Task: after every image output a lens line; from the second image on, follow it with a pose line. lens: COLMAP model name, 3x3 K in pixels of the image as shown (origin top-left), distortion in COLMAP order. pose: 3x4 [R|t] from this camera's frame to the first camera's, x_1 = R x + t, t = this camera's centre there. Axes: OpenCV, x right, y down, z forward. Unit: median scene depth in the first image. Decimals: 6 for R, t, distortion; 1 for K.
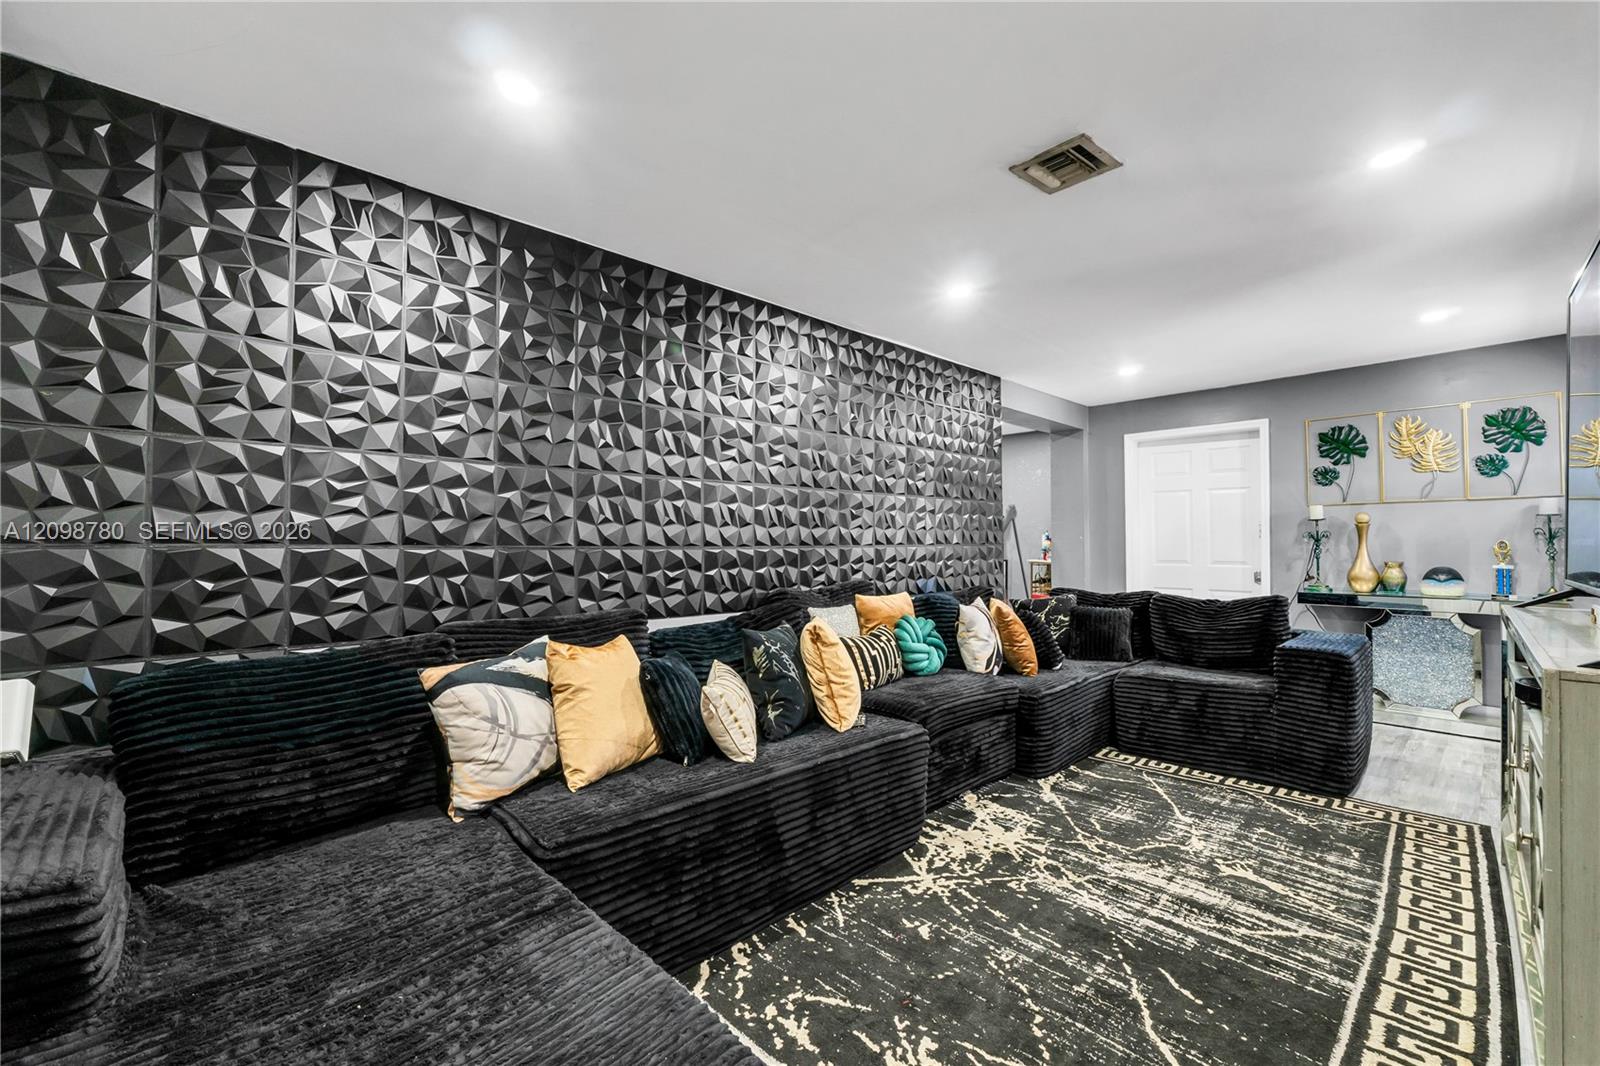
lens RADIAL K [[708.3, 0, 795.0], [0, 708.3, 536.0], [0, 0, 1]] dist [-0.003035, -0.000590]
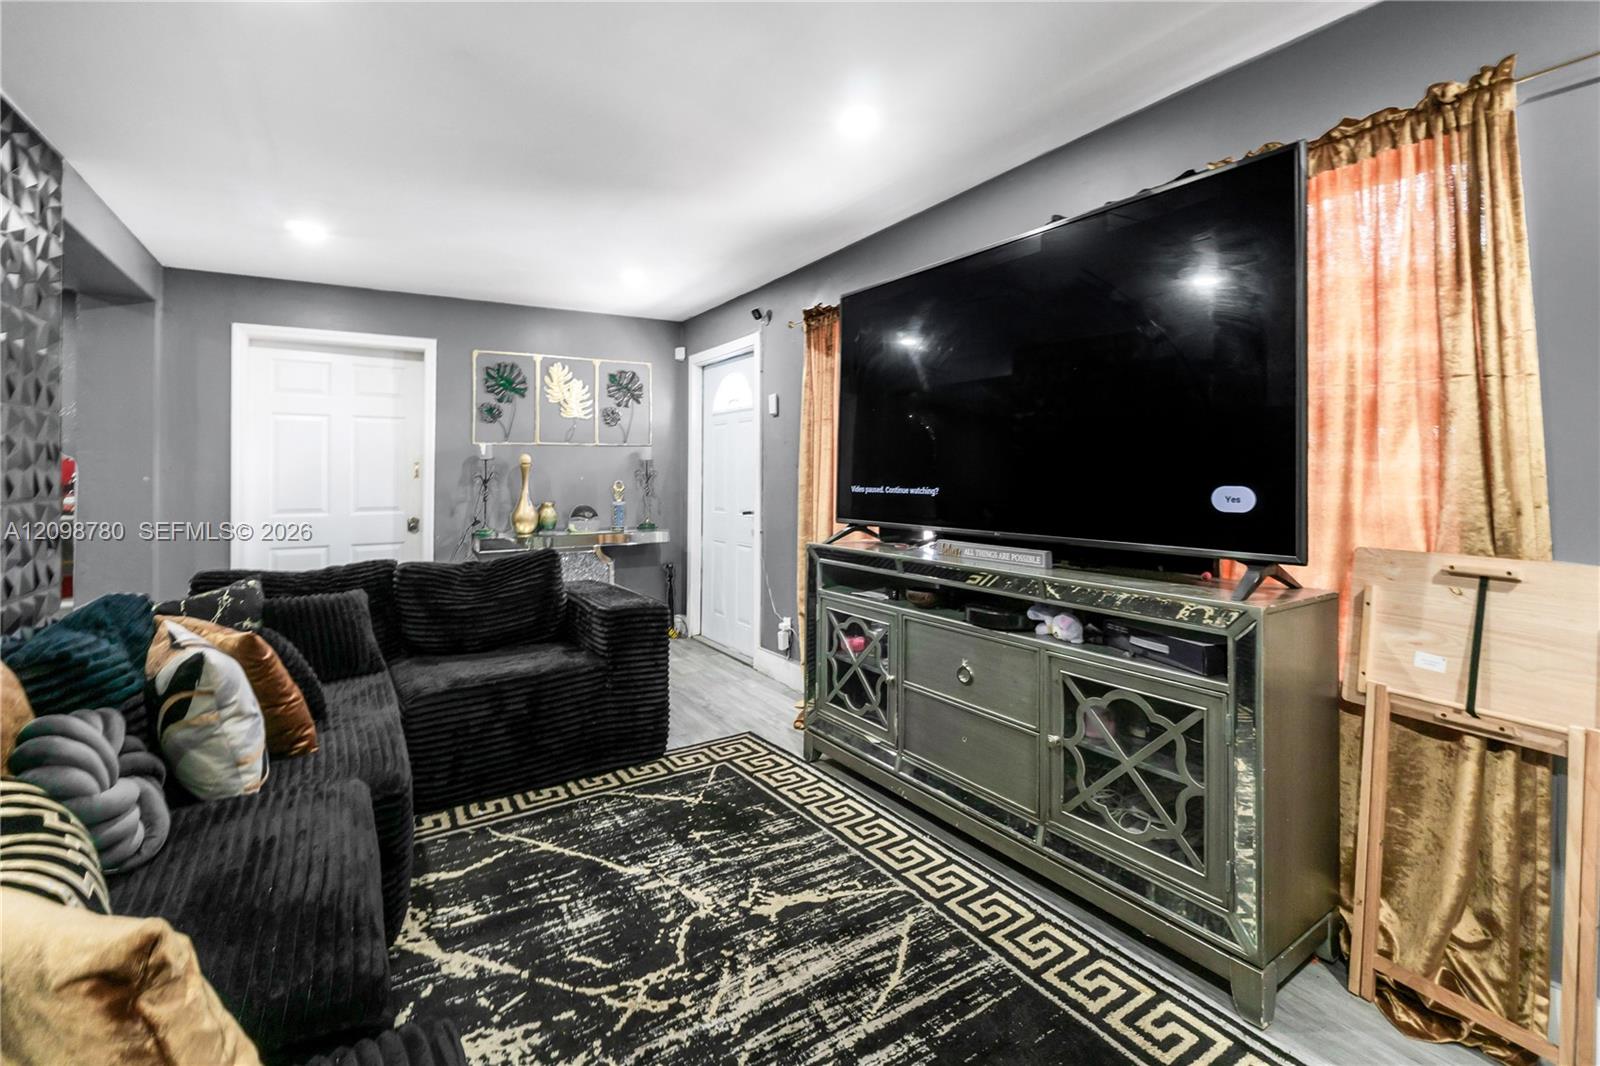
lens RADIAL K [[699.4, 0, 800.8], [0, 699.4, 465.5], [0, 0, 1]] dist [-0.001776, -0.000361]
pose [[0.199993, 0.008138, 0.979764, -0.134493], [-0.009798, 0.999932, -0.006305, -0.021655], [-0.979748, -0.008338, 0.200059, 0.682318]]
